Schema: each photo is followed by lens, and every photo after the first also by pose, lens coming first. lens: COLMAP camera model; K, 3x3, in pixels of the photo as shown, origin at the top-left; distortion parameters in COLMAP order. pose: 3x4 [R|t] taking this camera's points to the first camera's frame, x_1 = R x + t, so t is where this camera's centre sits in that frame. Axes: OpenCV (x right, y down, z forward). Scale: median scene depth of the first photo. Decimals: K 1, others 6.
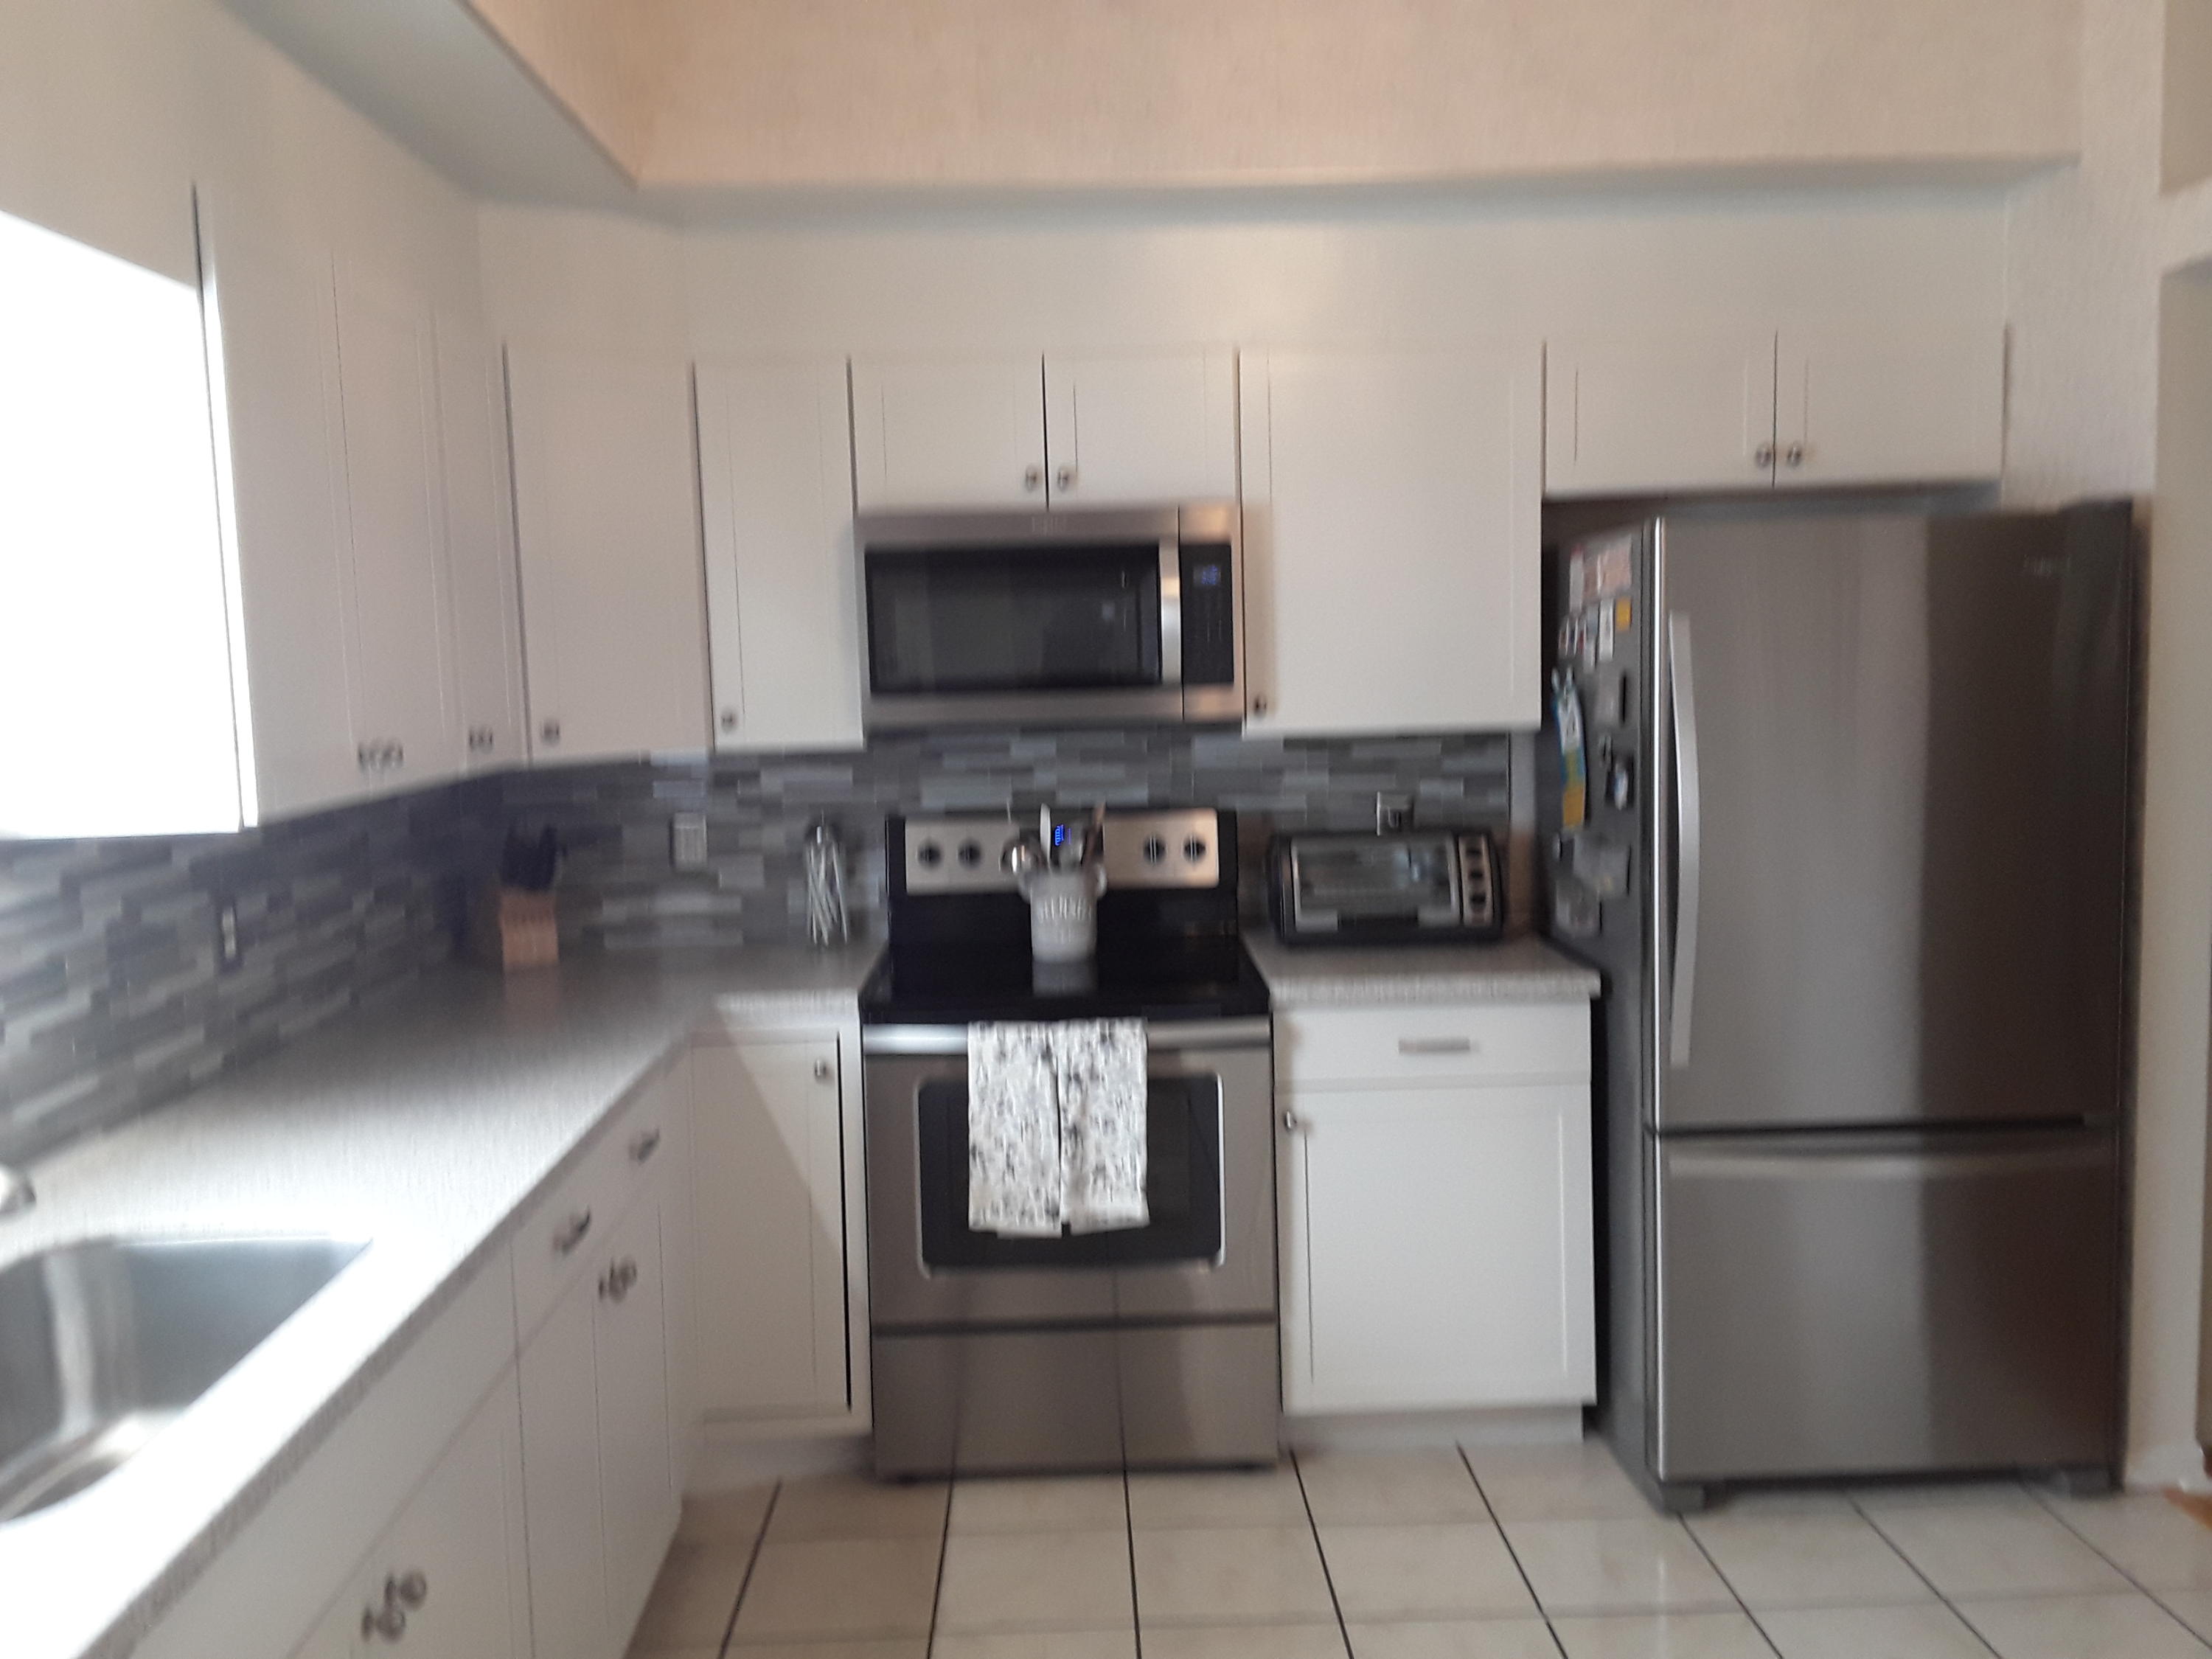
lens RADIAL K [[1825.9, 0, 1095.3], [0, 1825.9, 791.6], [0, 0, 1]] dist [0.135376, -0.244266]
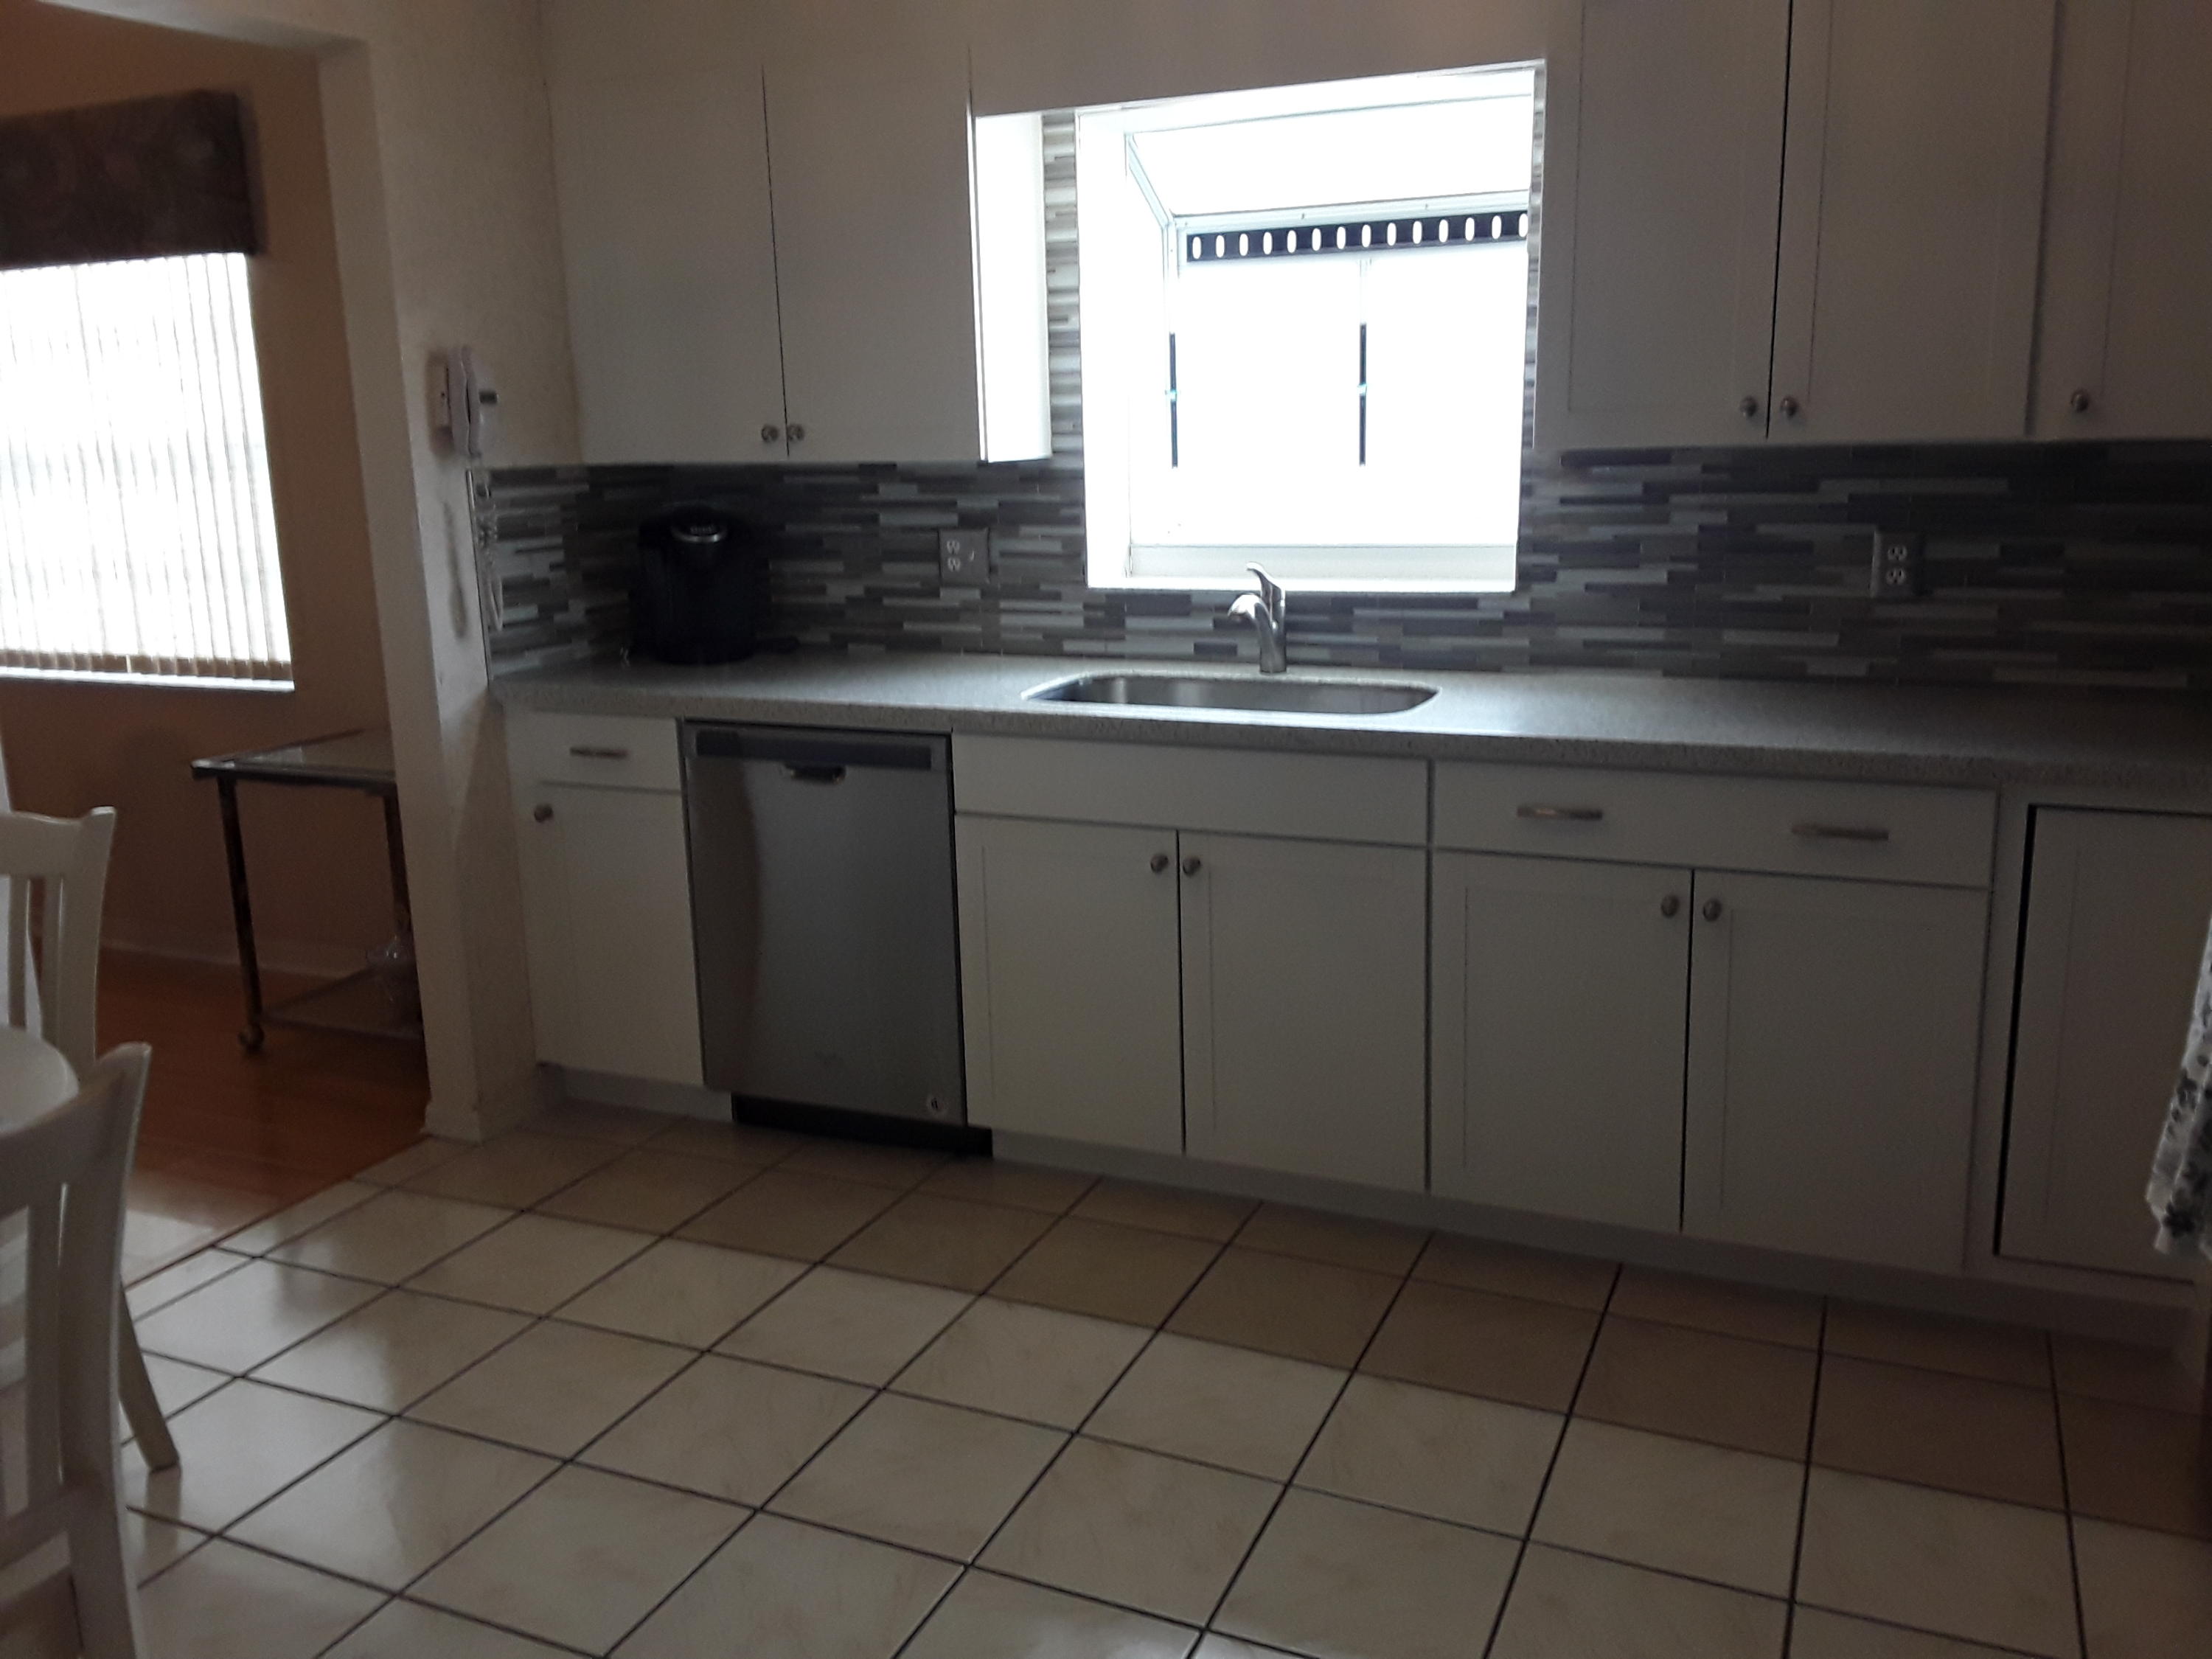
lens RADIAL K [[1801.2, 0, 1111.8], [0, 1801.2, 811.9], [0, 0, 1]] dist [0.127431, -0.213624]
pose [[-0.424105, 0.242051, -0.872666, 0.495272], [-0.038399, 0.957946, 0.284367, -0.052353], [0.904799, 0.154111, -0.396975, 0.675382]]
